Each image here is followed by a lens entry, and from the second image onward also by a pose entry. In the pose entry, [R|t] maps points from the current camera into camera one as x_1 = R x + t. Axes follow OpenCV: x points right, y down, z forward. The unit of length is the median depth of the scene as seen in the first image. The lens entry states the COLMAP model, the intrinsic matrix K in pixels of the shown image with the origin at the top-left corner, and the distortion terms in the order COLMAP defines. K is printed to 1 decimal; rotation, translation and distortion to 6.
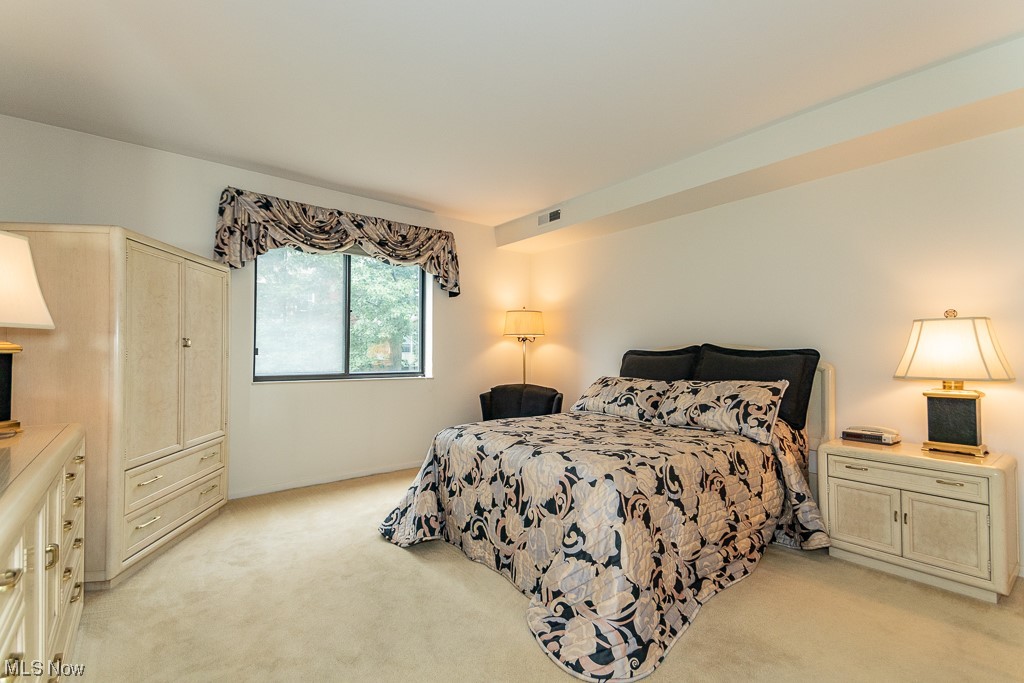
lens RADIAL K [[477.5, 0, 509.9], [0, 477.5, 344.0], [0, 0, 1]] dist [0.052562, -0.036587]
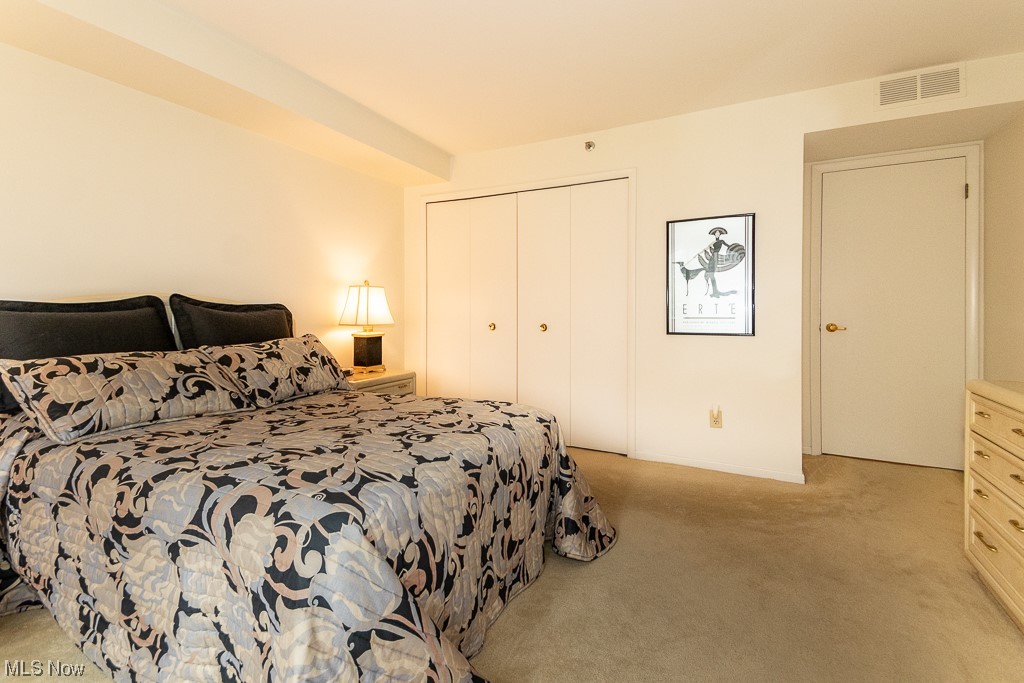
lens RADIAL K [[472.7, 0, 502.5], [0, 472.7, 333.8], [0, 0, 1]] dist [0.046303, -0.013962]
pose [[-0.420770, -0.047949, 0.905899, -0.646639], [-0.014298, 0.998829, 0.046226, 0.025507], [-0.907055, 0.006498, -0.420962, 1.277853]]
